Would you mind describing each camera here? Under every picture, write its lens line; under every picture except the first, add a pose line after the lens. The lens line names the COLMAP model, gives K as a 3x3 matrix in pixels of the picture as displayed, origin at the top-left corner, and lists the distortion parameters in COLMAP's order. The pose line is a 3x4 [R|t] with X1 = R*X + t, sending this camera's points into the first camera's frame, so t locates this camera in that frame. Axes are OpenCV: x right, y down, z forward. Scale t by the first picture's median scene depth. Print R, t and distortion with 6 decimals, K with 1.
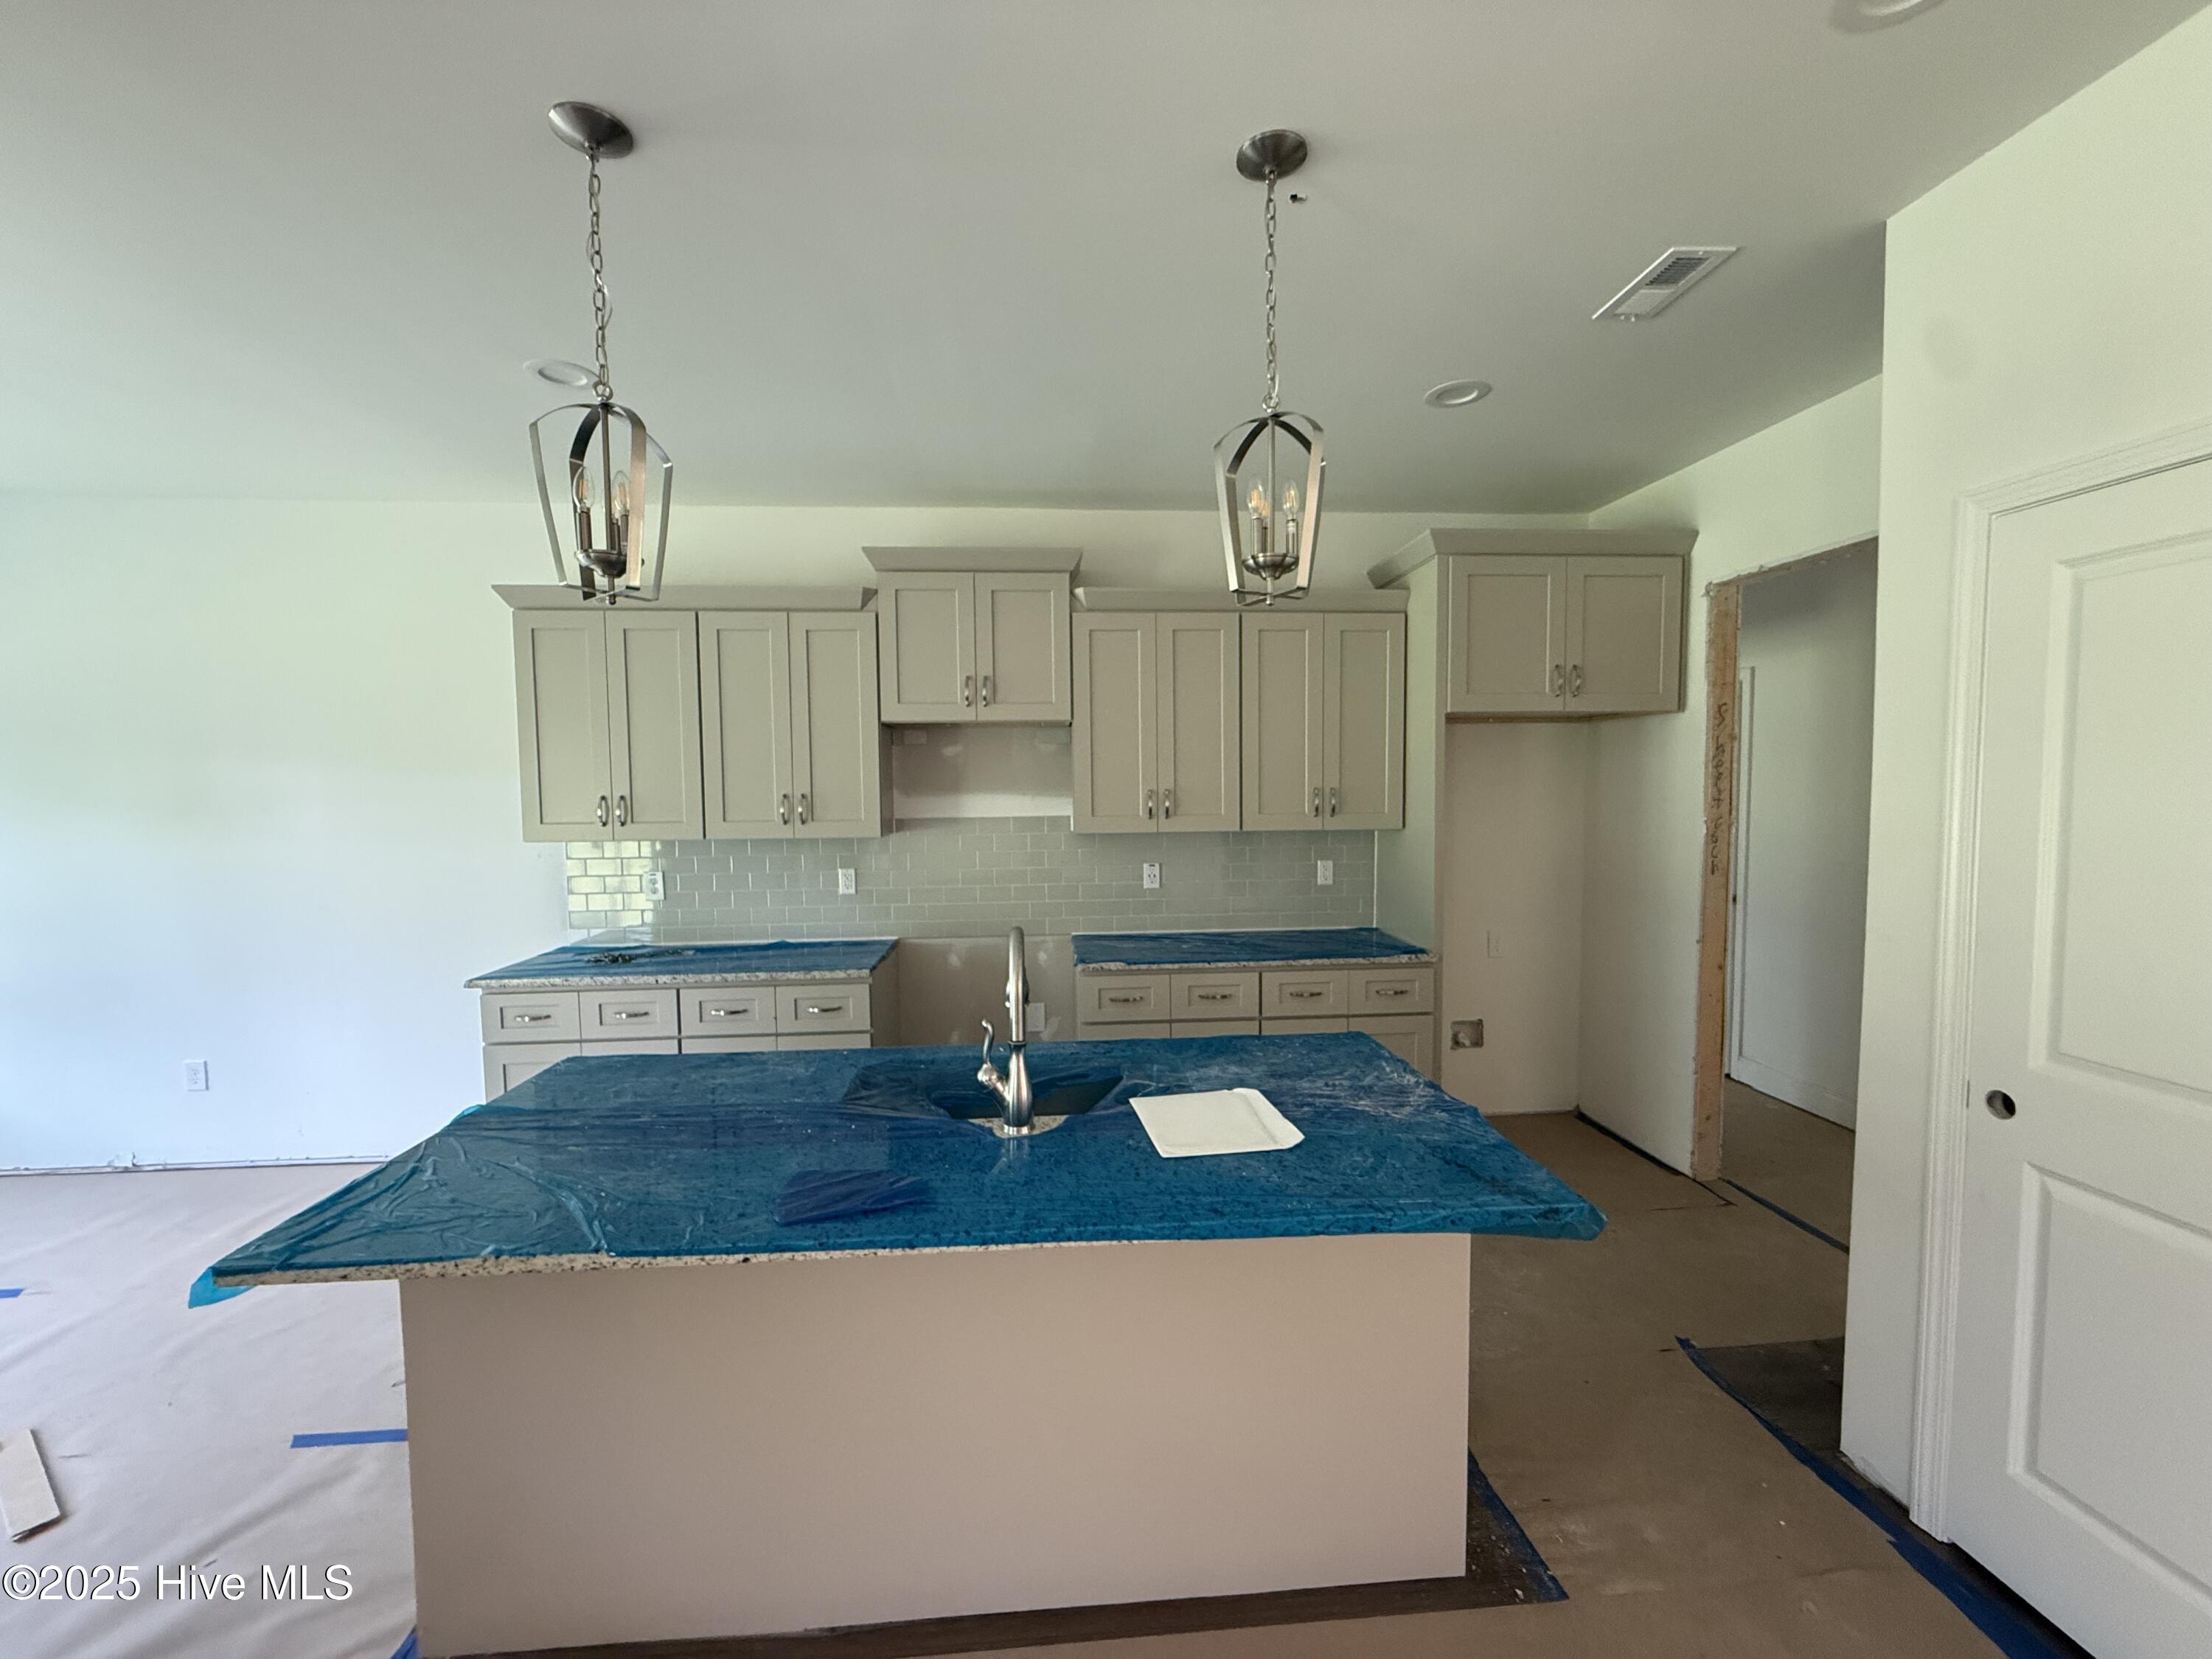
lens RADIAL K [[879.2, 0, 1098.6], [0, 879.2, 830.2], [0, 0, 1]] dist [0.000029, 0.000030]
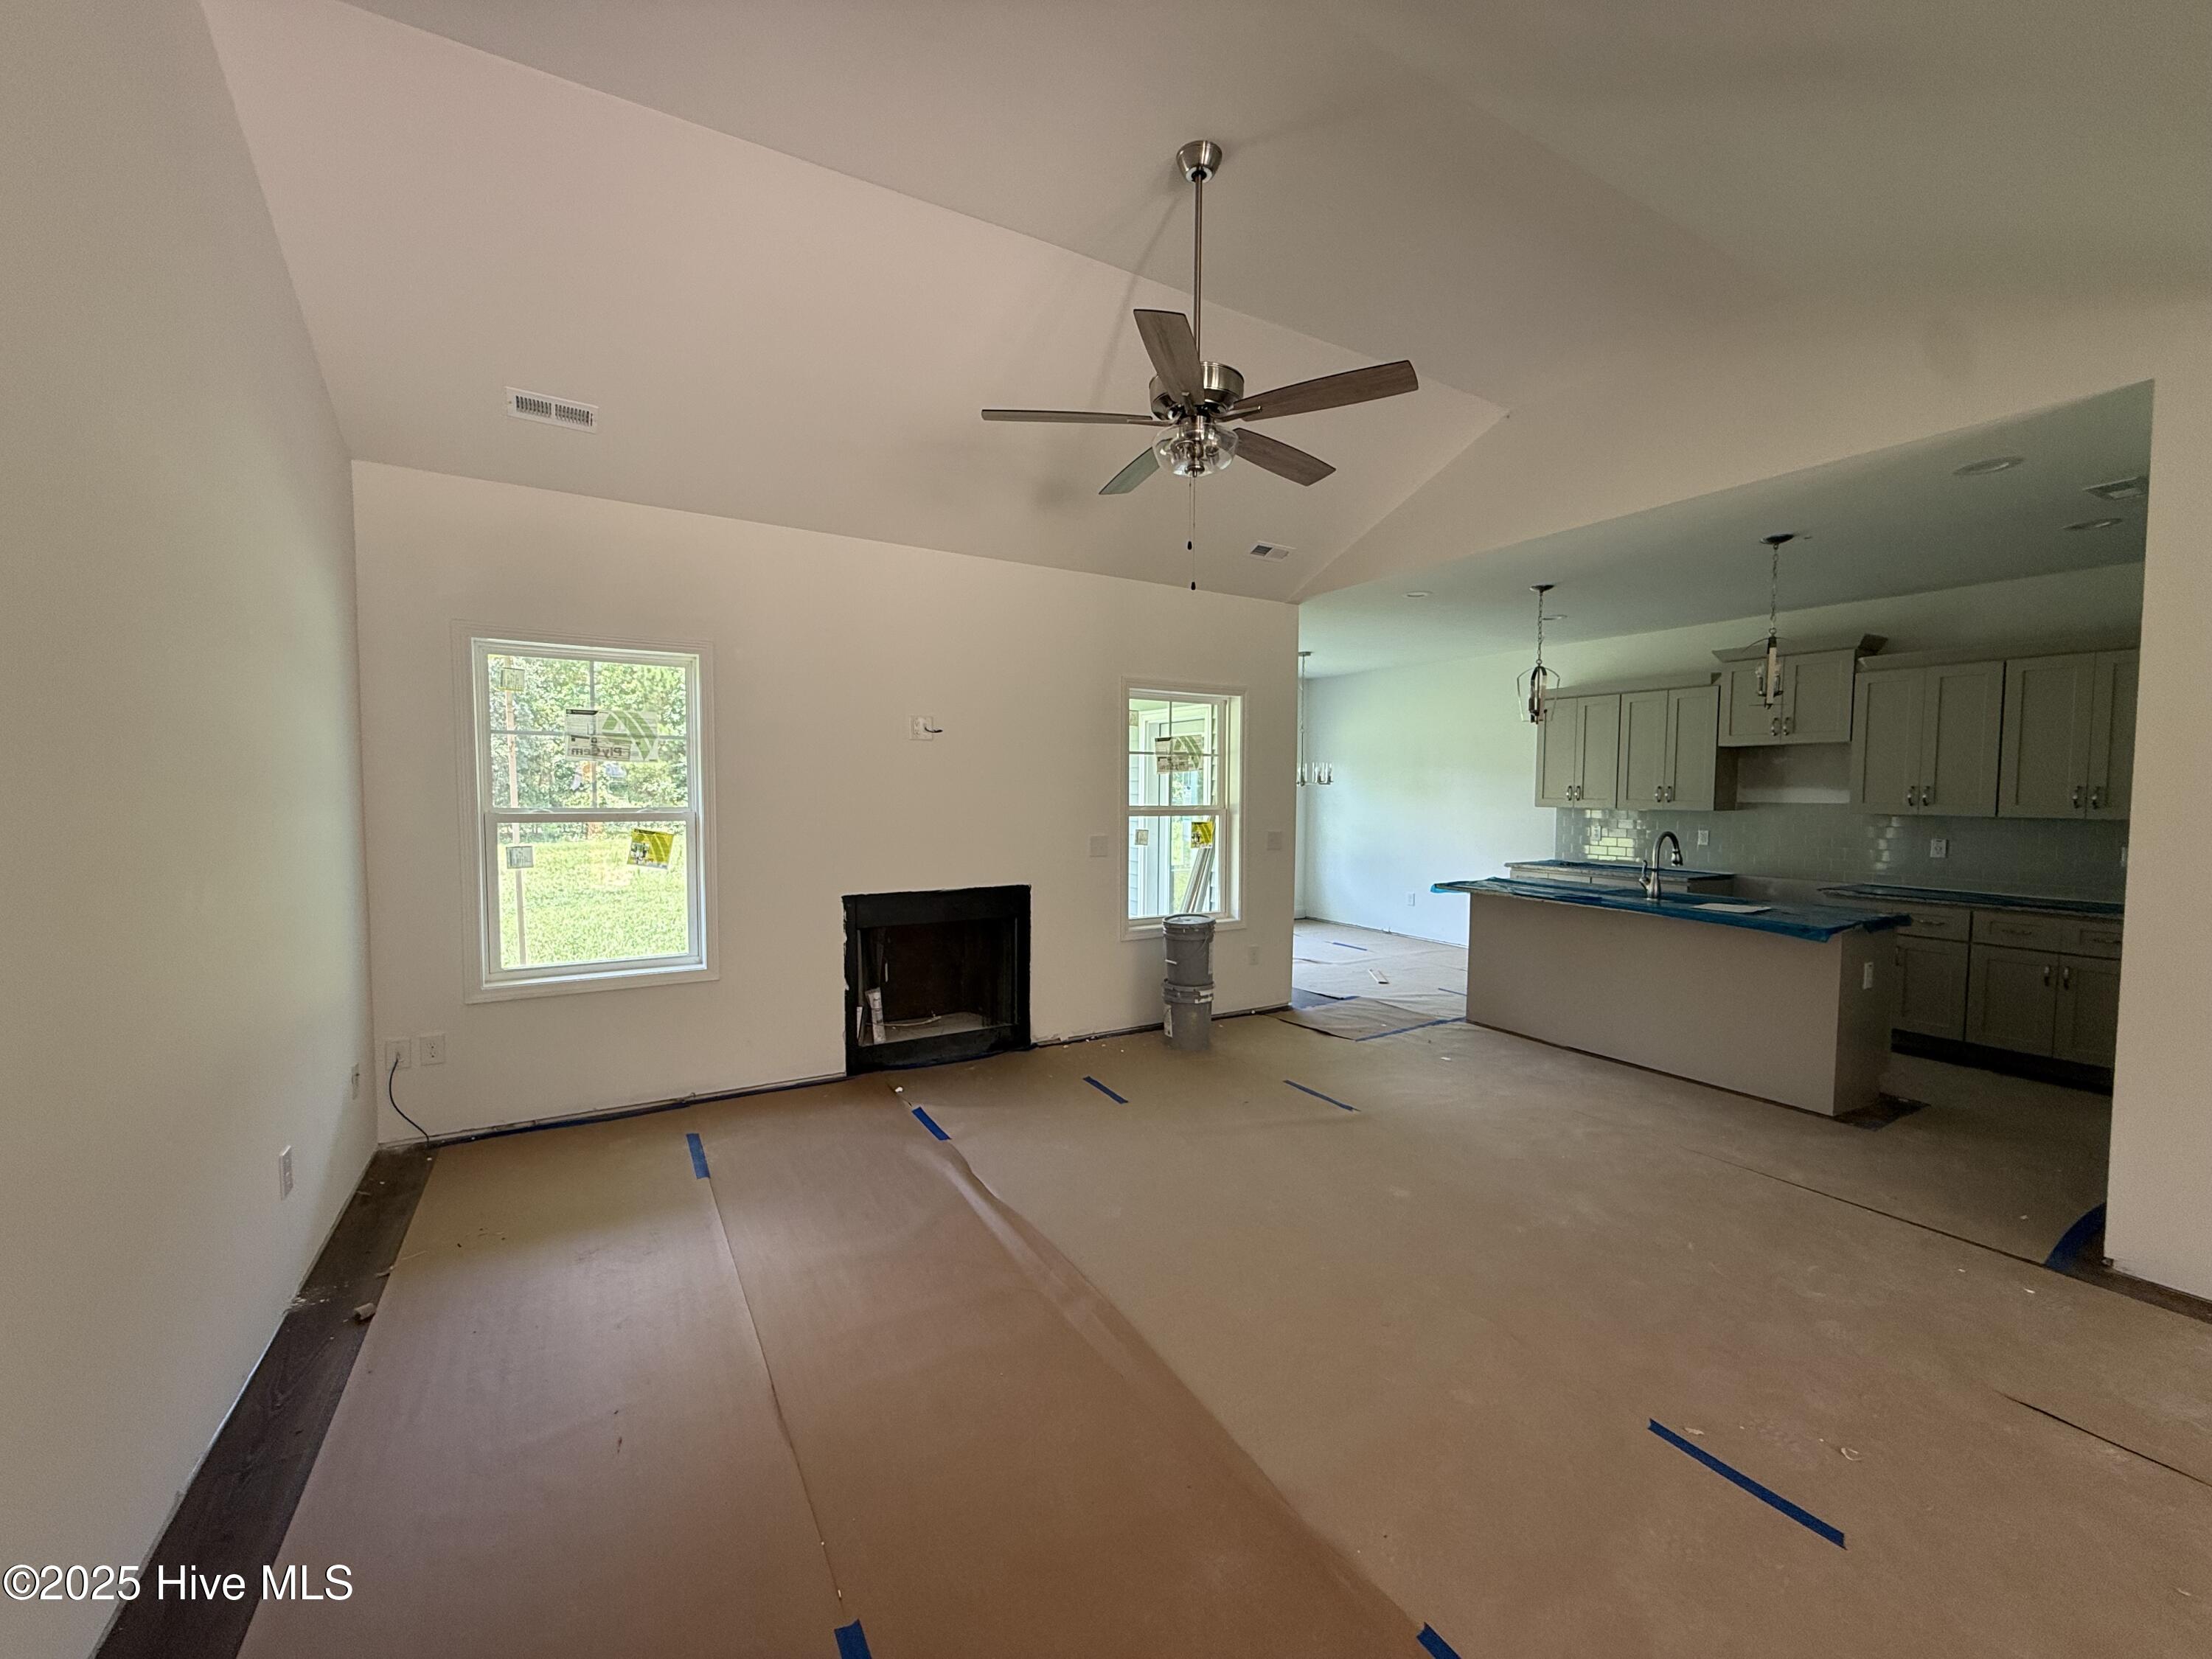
lens RADIAL K [[879.2, 0, 1098.6], [0, 879.2, 830.2], [0, 0, 1]] dist [0.000029, 0.000030]
pose [[0.436380, 0.054626, -0.898103, 0.809042], [-0.059454, 0.997725, 0.031797, 0.063902], [0.897796, 0.039520, 0.438634, -0.899056]]
